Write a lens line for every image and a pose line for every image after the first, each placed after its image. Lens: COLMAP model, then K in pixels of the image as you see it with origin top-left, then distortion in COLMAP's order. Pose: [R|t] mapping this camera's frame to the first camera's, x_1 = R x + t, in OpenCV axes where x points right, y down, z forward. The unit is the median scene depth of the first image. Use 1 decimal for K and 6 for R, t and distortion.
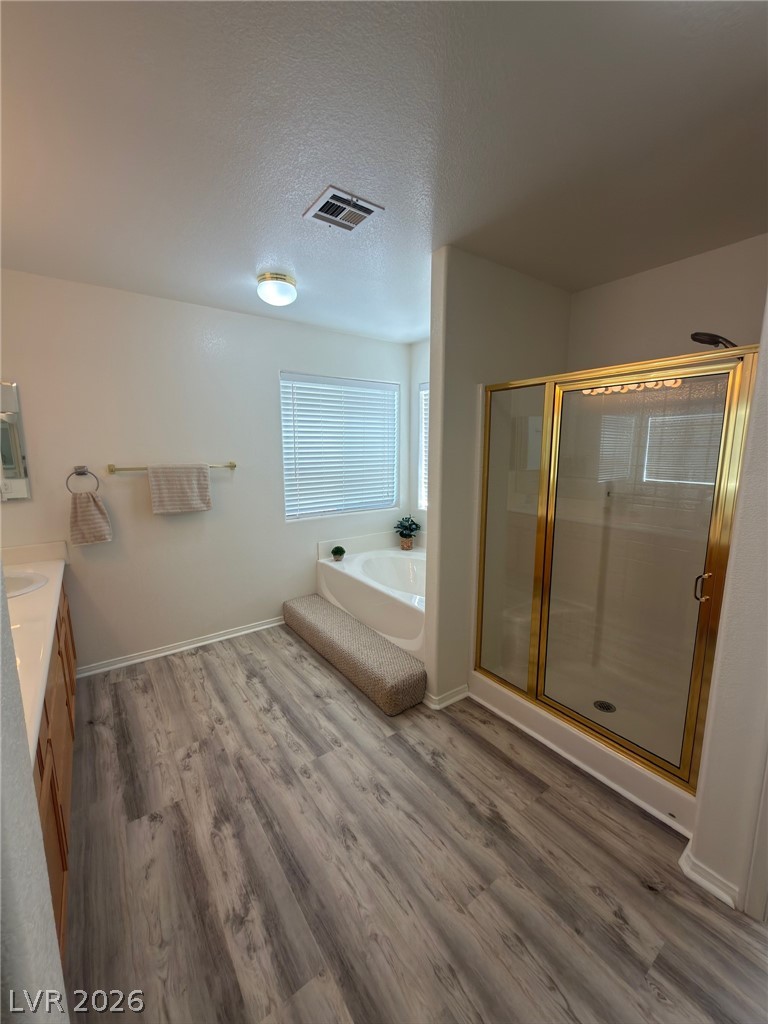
lens RADIAL K [[409.0, 0, 381.8], [0, 409.0, 511.6], [0, 0, 1]] dist [0.000283, 0.000383]
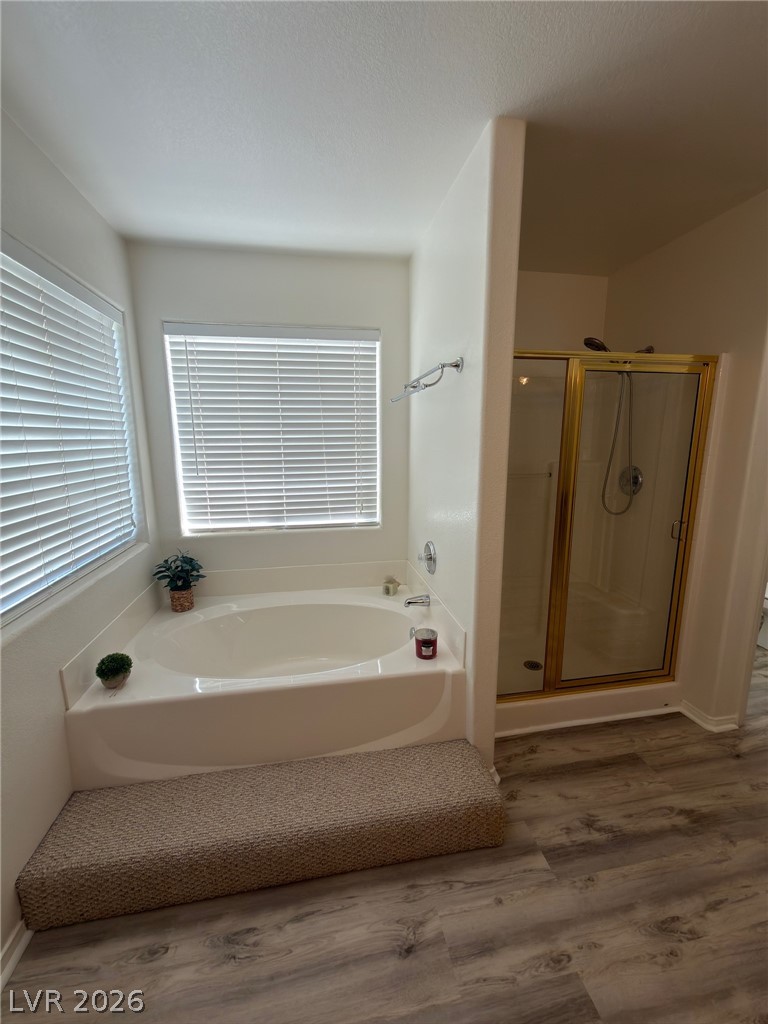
lens RADIAL K [[409.0, 0, 385.0], [0, 409.0, 515.0], [0, 0, 1]] dist [0.000283, 0.000383]
pose [[0.427511, -0.165375, 0.888755, -0.603248], [0.148708, 0.982597, 0.111304, -0.119618], [-0.891695, 0.084581, 0.444663, 0.919100]]
